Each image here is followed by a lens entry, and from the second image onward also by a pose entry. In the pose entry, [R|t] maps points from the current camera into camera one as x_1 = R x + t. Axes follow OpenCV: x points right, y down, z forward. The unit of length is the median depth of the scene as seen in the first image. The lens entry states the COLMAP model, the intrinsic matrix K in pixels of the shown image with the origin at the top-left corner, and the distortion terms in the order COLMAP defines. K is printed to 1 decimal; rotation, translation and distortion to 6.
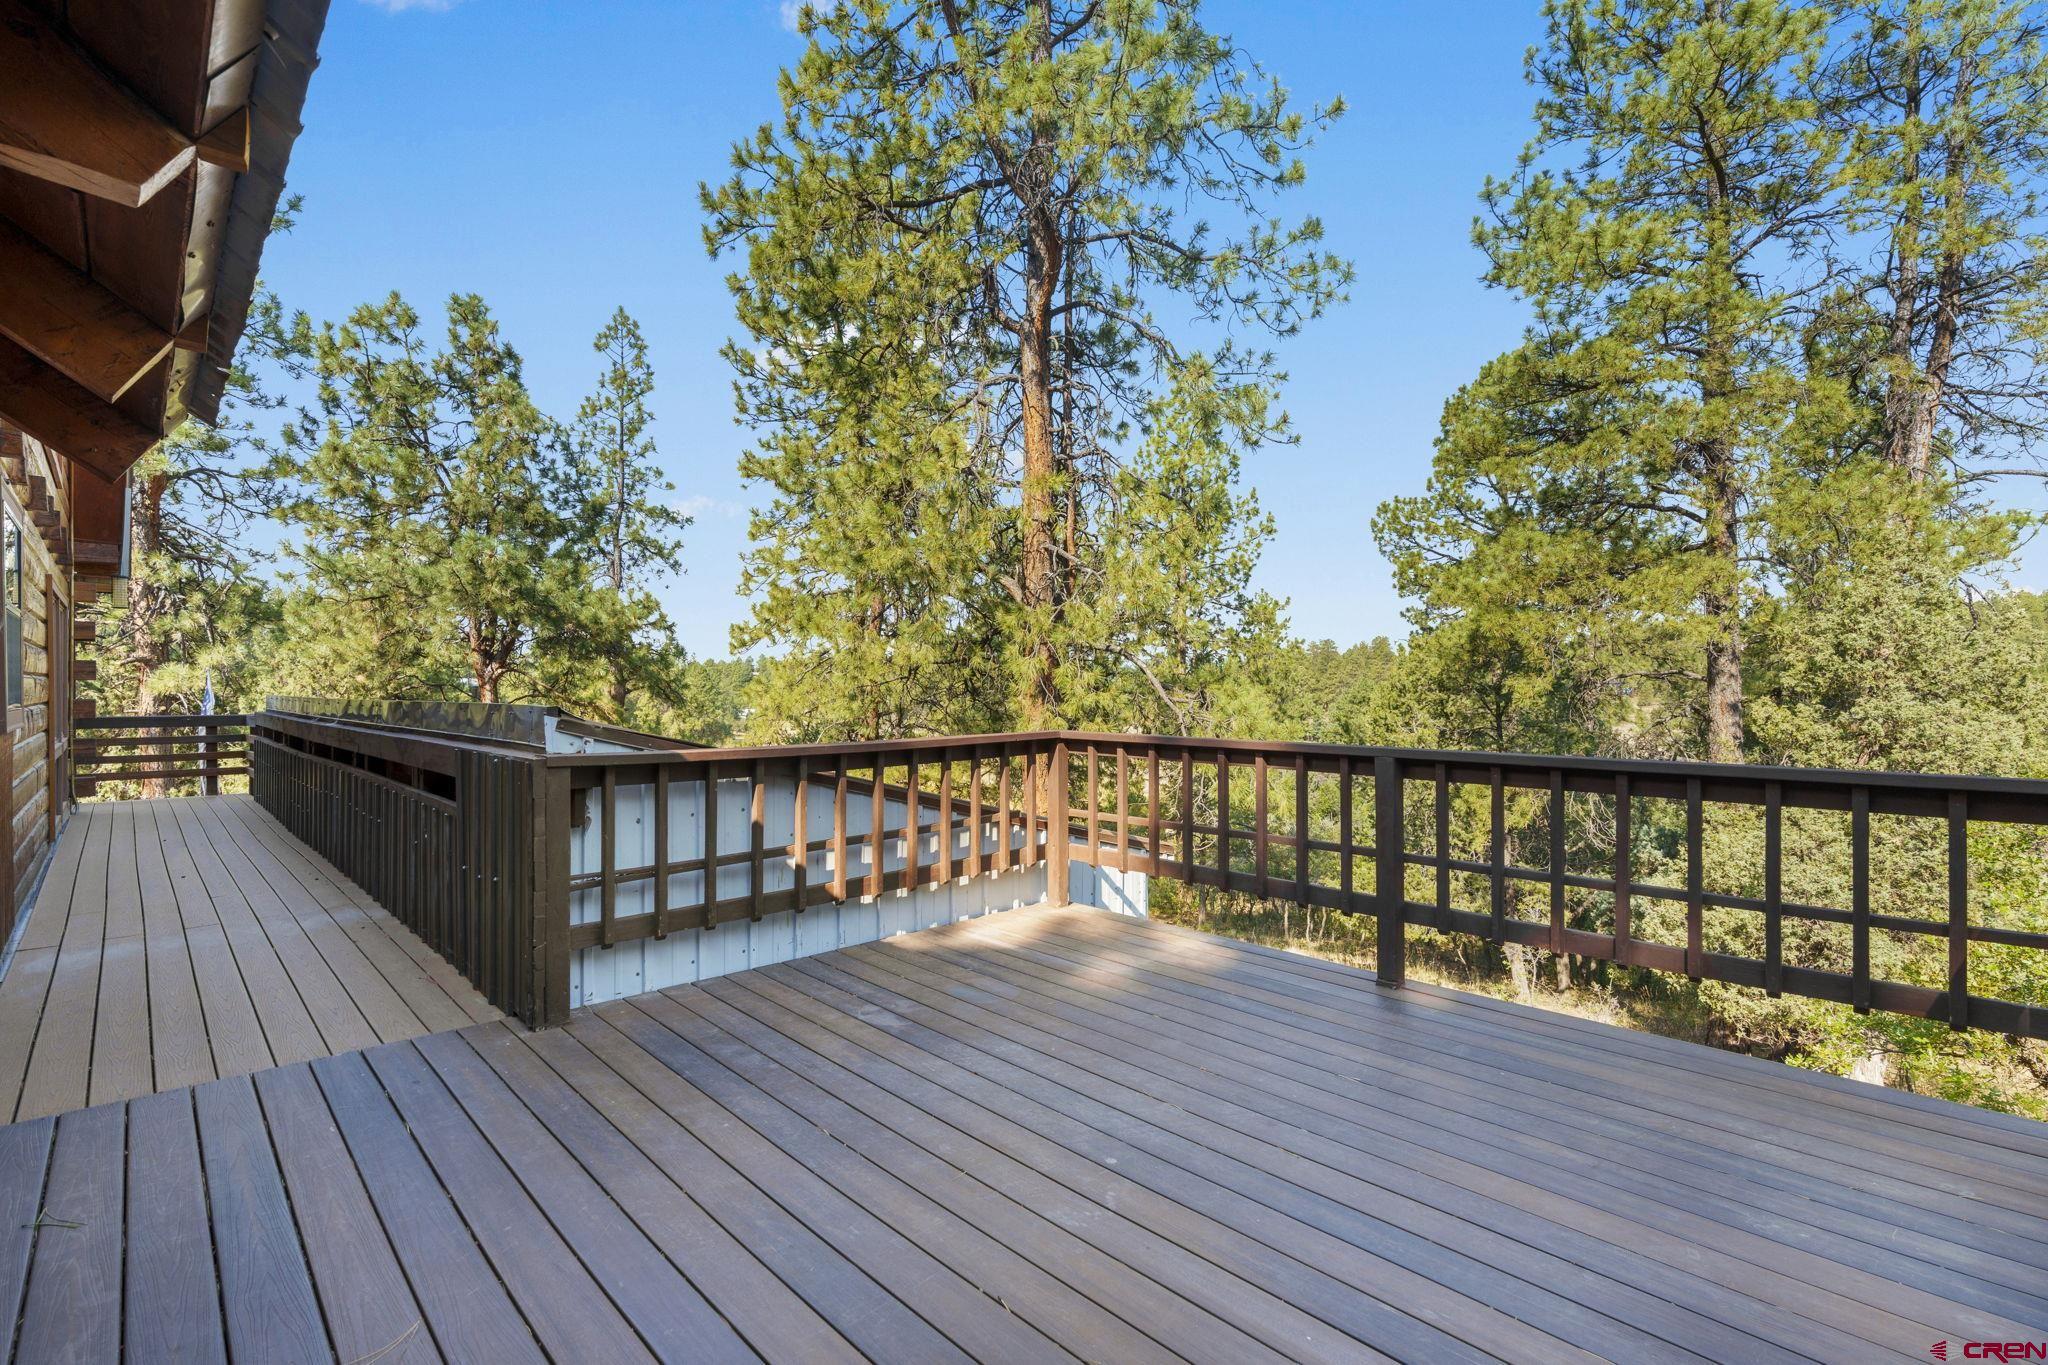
lens RADIAL K [[906.0, 0, 1016.1], [0, 906.0, 686.4], [0, 0, 1]] dist [-0.008334, -0.000300]
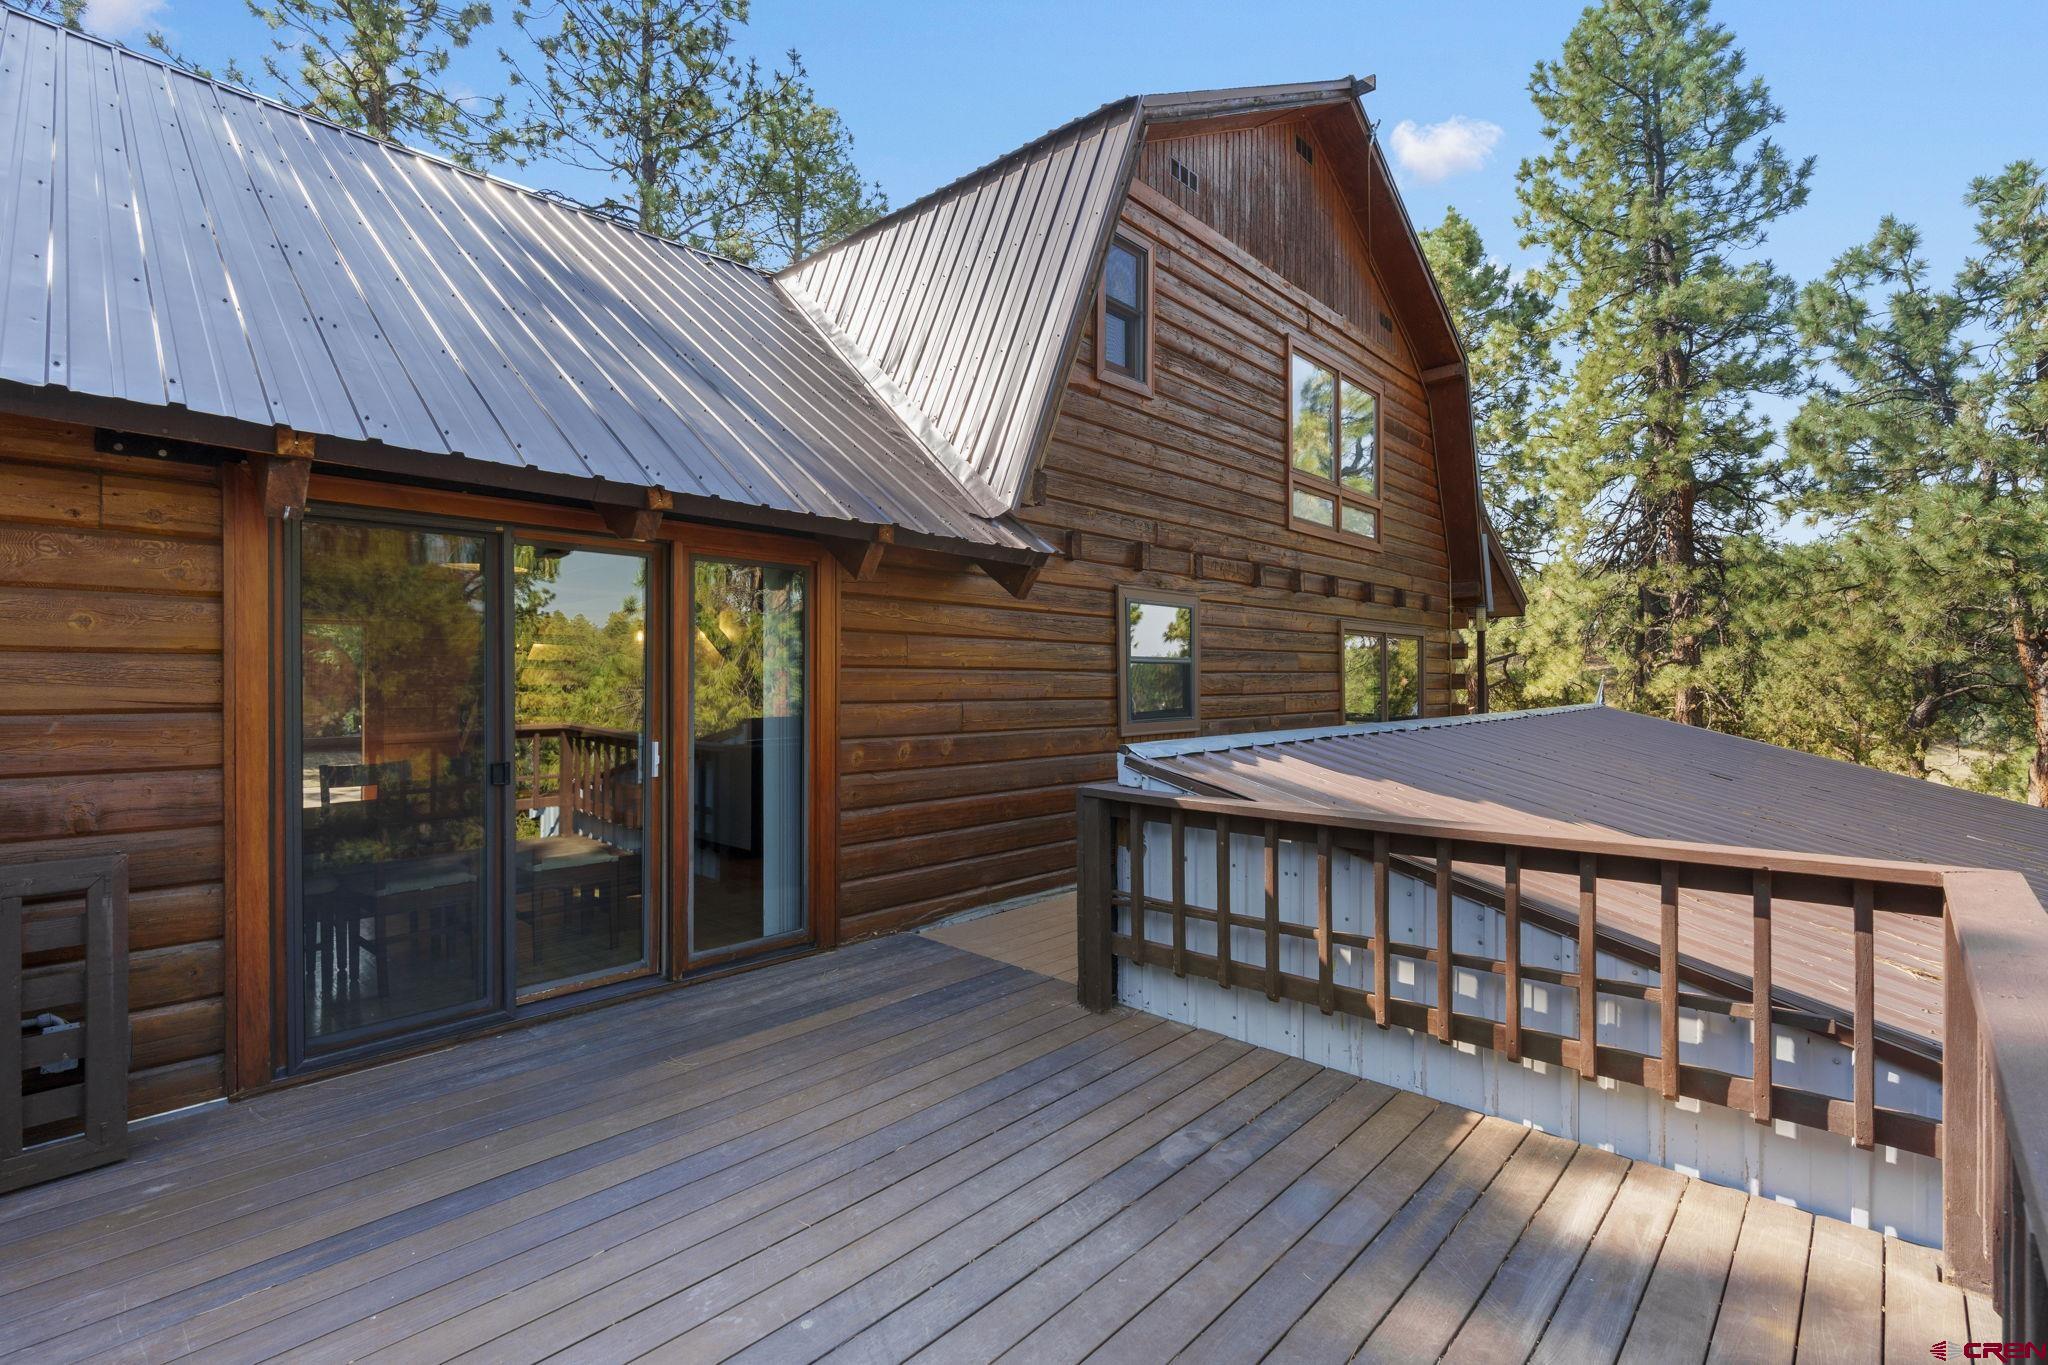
lens RADIAL K [[930.7, 0, 1024.3], [0, 930.7, 678.3], [0, 0, 1]] dist [-0.002808, 0.000041]
pose [[0.048335, 0.000111, -0.998831, 0.663733], [0.003411, 0.999994, 0.000277, -0.063123], [0.998825, -0.003420, 0.048334, 0.770383]]
